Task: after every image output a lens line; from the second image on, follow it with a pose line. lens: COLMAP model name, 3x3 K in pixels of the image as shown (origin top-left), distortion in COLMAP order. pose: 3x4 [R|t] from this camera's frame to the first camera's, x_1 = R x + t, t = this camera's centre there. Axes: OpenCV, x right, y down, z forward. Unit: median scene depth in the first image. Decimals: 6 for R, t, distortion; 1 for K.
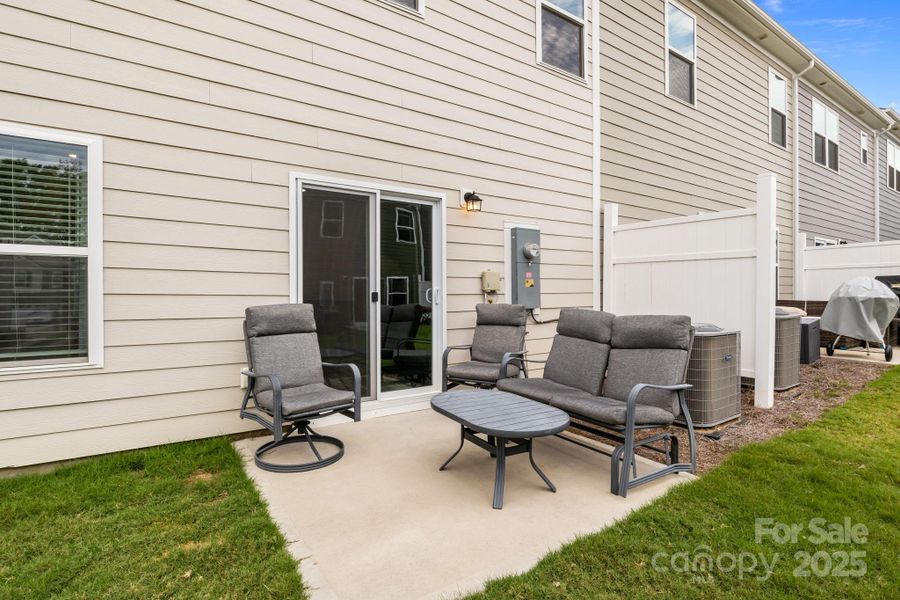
lens RADIAL K [[421.4, 0, 445.8], [0, 421.4, 295.9], [0, 0, 1]] dist [-0.005925, 0.000173]
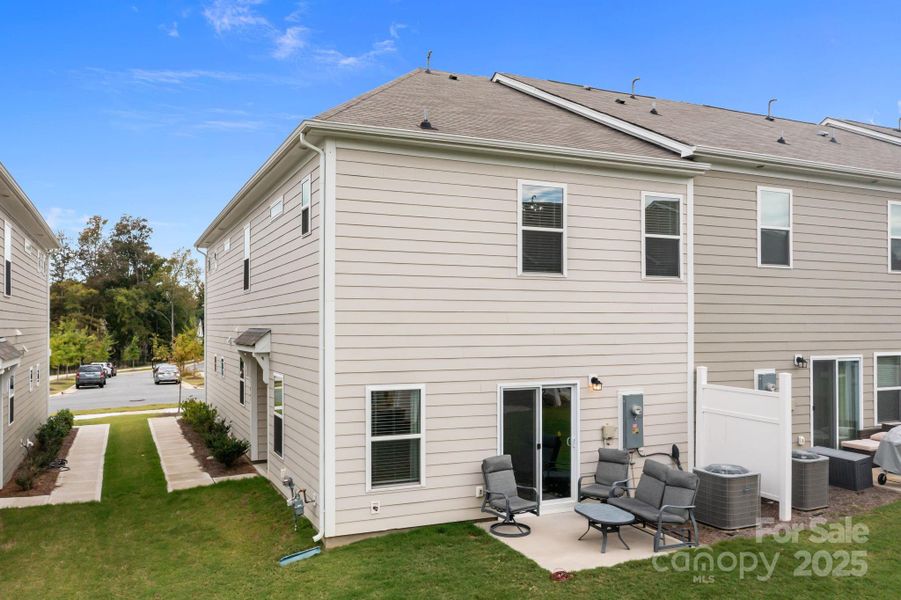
lens RADIAL K [[720.3, 0, 450.0], [0, 720.3, 307.9], [0, 0, 1]] dist [-0.002766, 0.003005]
pose [[0.987366, 0.000088, -0.158455, -0.064401], [-0.002369, 0.999896, -0.014211, -0.583656], [0.158438, 0.014406, 0.987264, -2.232695]]
